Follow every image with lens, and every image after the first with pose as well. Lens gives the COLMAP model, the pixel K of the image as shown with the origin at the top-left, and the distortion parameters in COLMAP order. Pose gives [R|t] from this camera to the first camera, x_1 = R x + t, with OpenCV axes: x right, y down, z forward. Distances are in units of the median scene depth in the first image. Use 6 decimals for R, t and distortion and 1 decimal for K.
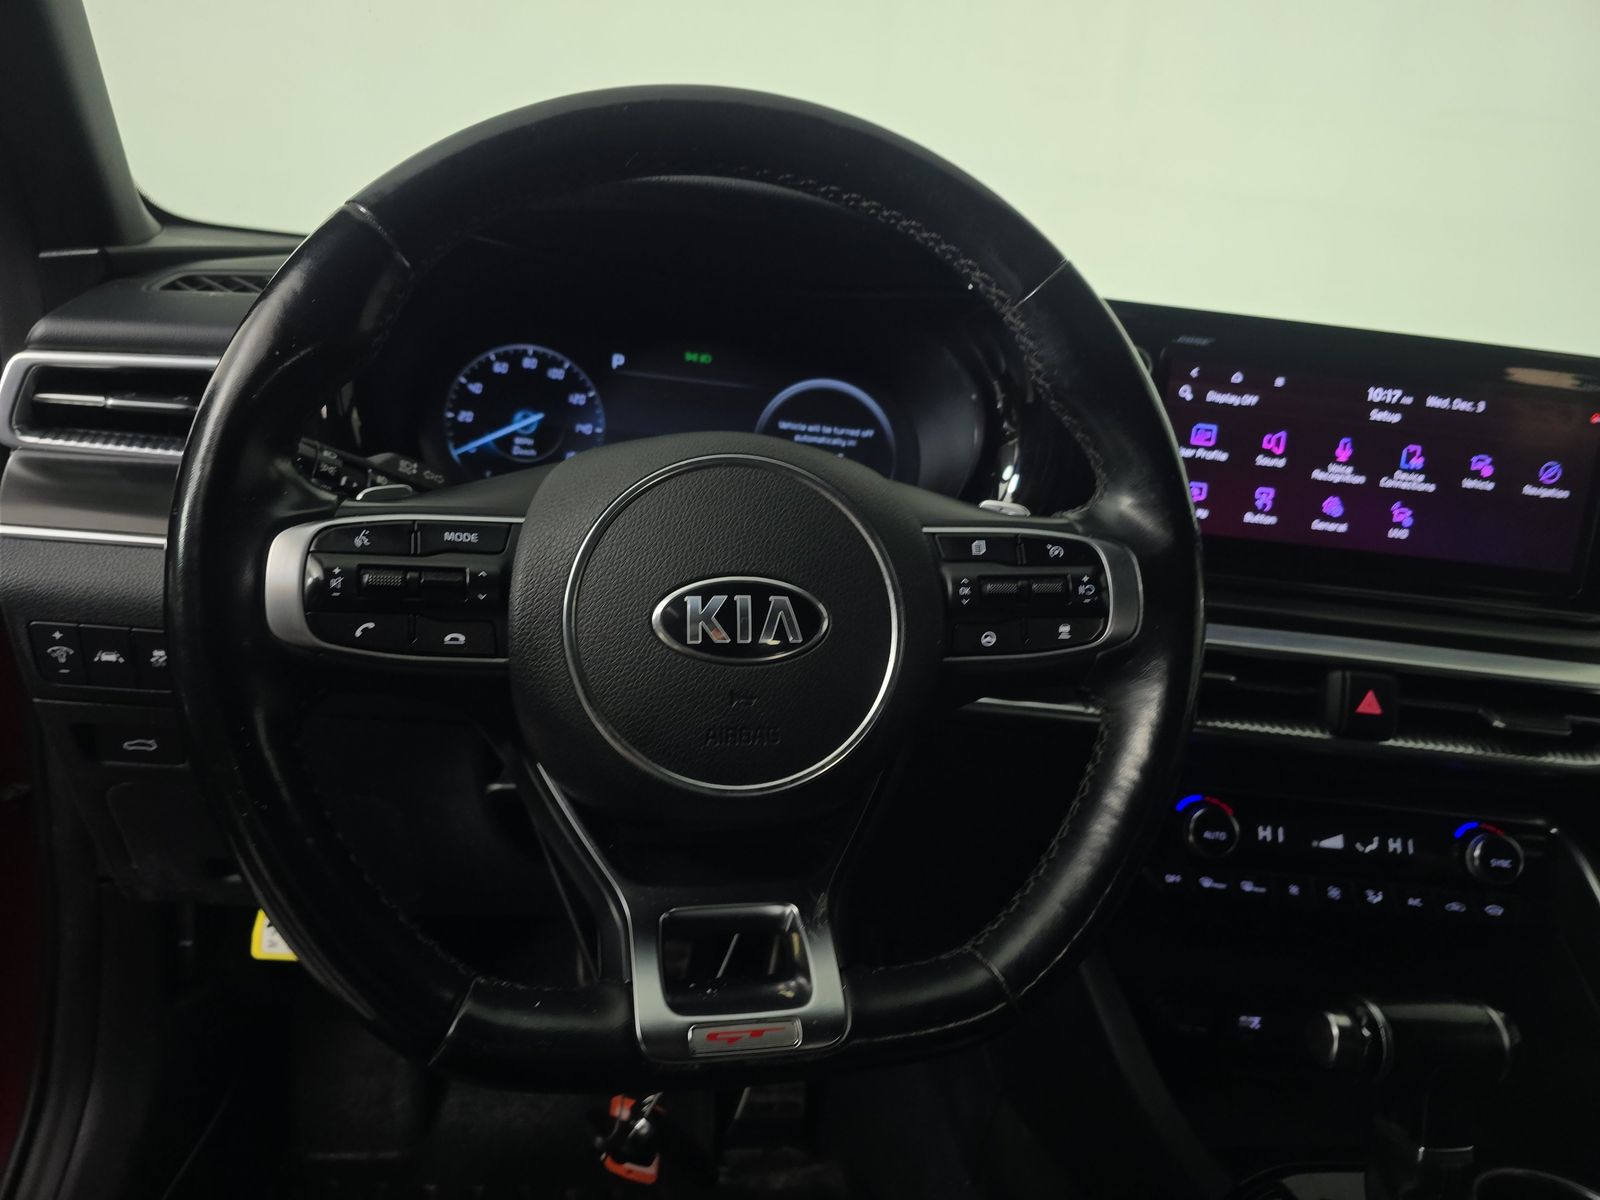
lens RADIAL K [[1082.6, 0, 750.3], [0, 1082.6, 571.6], [0, 0, 1]] dist [0.074066, -0.076764]
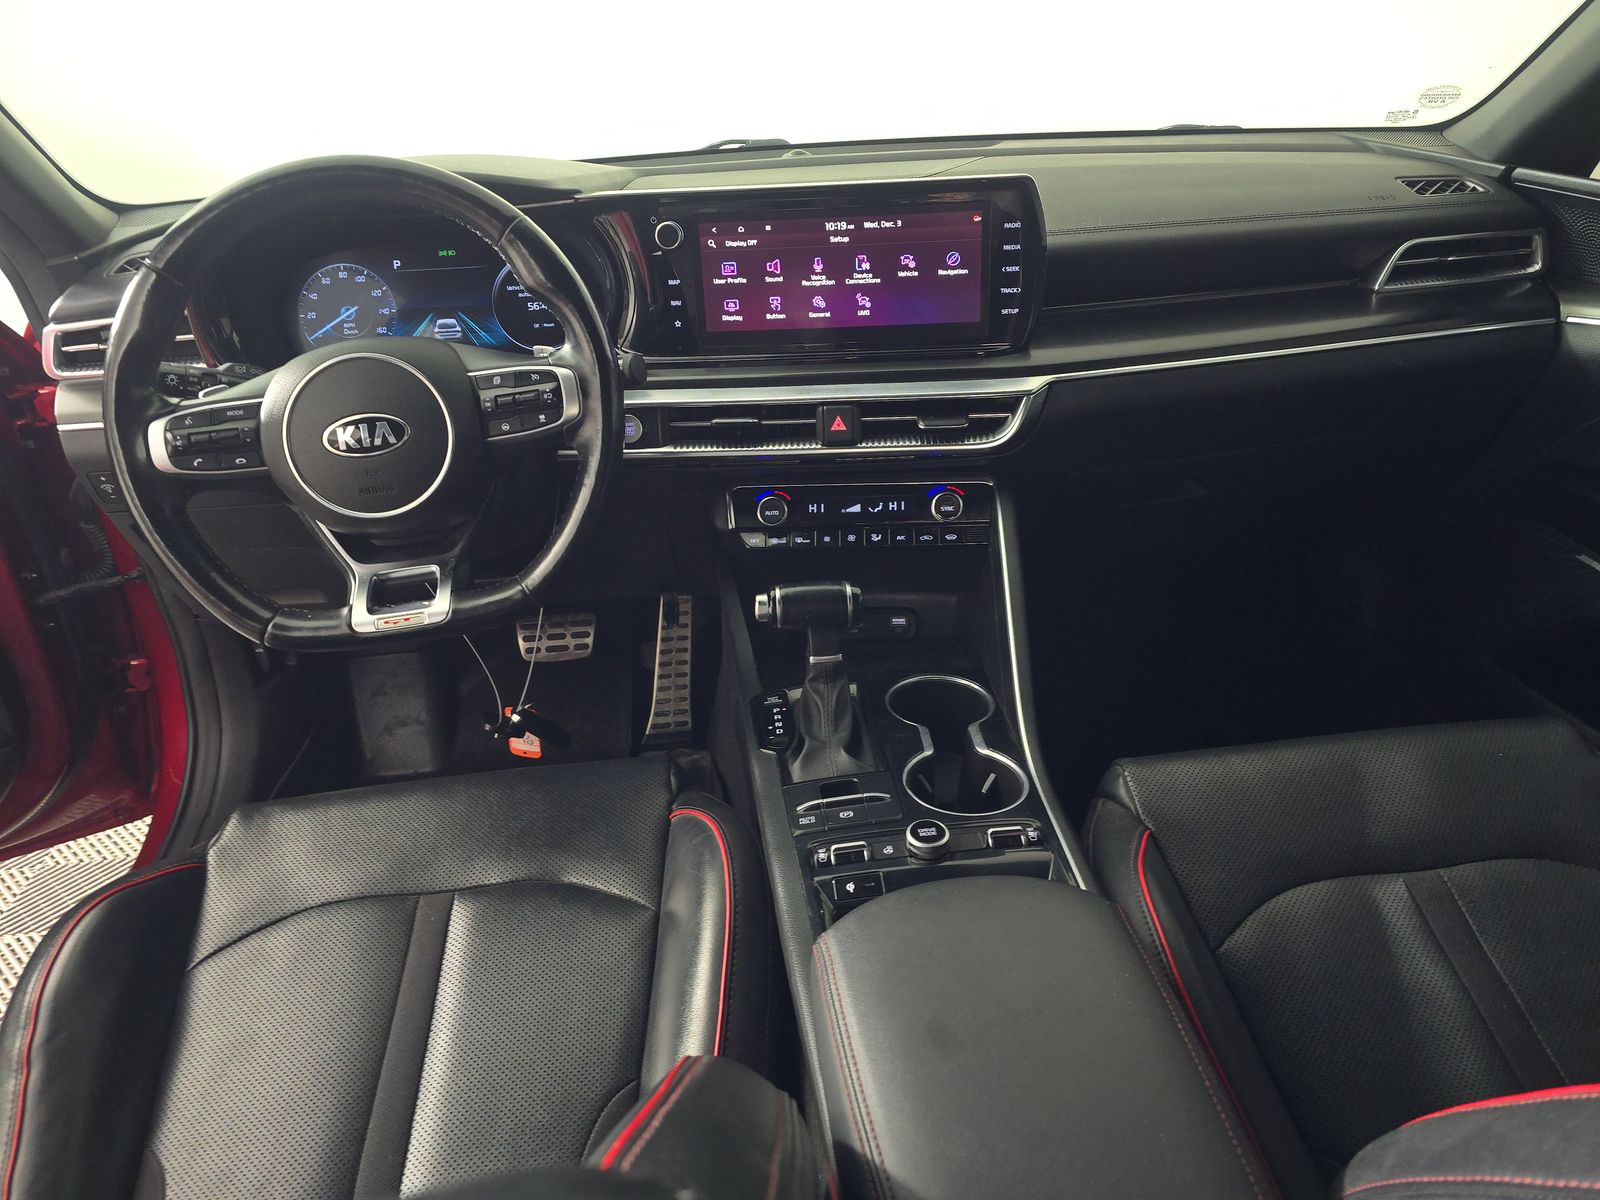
lens RADIAL K [[1082.6, 0, 750.3], [0, 1082.6, 571.6], [0, 0, 1]] dist [0.074066, -0.076764]
pose [[0.981356, -0.105437, -0.160695, 0.649602], [0.138588, 0.967492, 0.211549, -0.028607], [0.133167, -0.229875, 0.964066, -0.627651]]
